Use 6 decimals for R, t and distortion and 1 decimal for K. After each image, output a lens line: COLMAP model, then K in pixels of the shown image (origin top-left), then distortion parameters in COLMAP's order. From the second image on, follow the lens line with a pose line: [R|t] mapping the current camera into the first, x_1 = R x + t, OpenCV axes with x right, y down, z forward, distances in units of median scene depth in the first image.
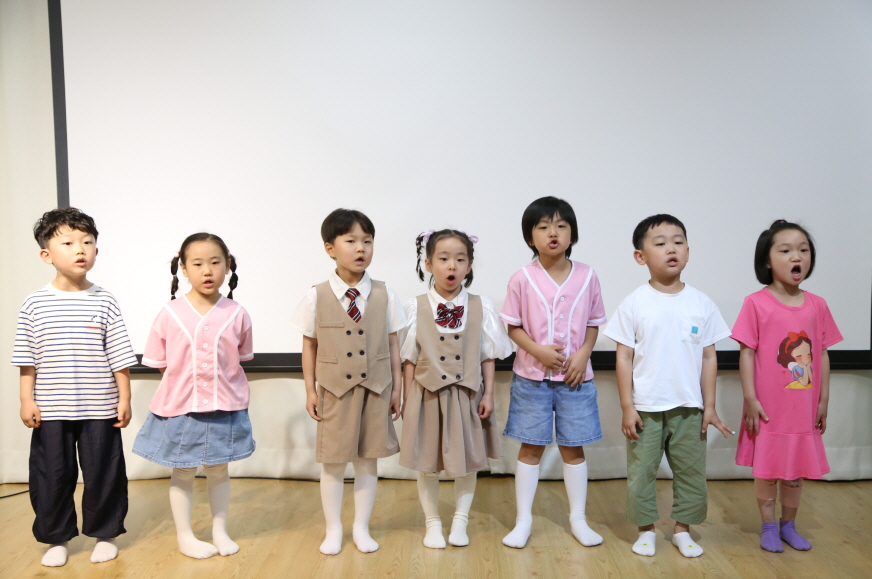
lens RADIAL K [[1078.0, 0, 441.8], [0, 1078.0, 294.4], [0, 0, 1]] dist [0.131215, 0.000000]
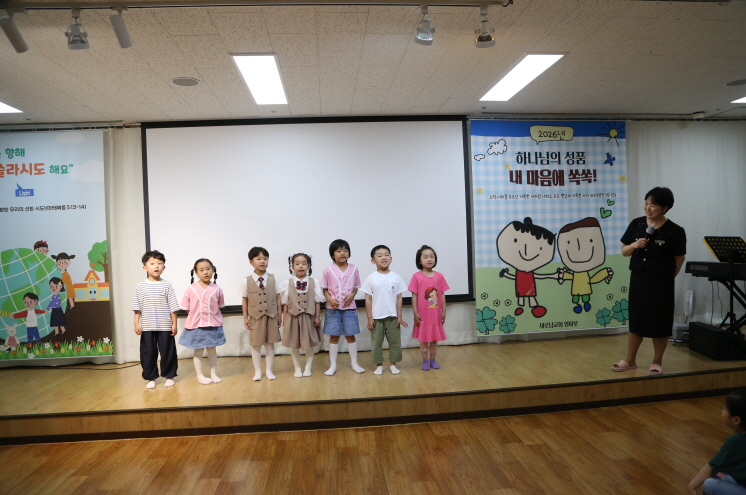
lens RADIAL K [[519.5, 0, 374.4], [0, 519.5, 250.6], [0, 0, 1]] dist [-0.111134, 0.056017]
pose [[0.994999, -0.036105, 0.093136, 0.071162], [0.041857, 0.997287, -0.060560, 0.016196], [-0.090697, 0.064155, 0.993810, -0.245511]]
